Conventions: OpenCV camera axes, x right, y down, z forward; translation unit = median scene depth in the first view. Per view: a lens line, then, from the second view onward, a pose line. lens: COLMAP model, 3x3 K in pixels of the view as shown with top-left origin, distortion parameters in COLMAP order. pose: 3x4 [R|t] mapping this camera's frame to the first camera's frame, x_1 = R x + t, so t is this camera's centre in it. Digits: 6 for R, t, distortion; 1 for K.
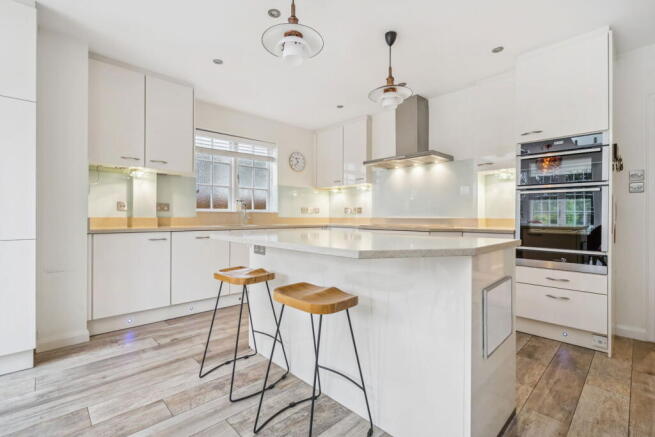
lens RADIAL K [[304.3, 0, 328.3], [0, 304.3, 215.9], [0, 0, 1]] dist [0.000099, 0.001284]
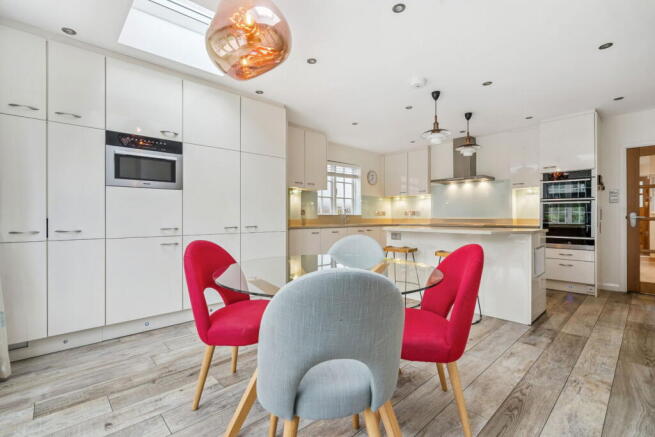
lens RADIAL K [[304.3, 0, 326.6], [0, 304.3, 217.3], [0, 0, 1]] dist [0.000099, 0.001284]
pose [[0.999853, -0.005495, -0.016221, -0.465481], [0.005529, 0.999983, 0.002056, -0.008250], [0.016210, -0.002145, 0.999866, -0.606426]]
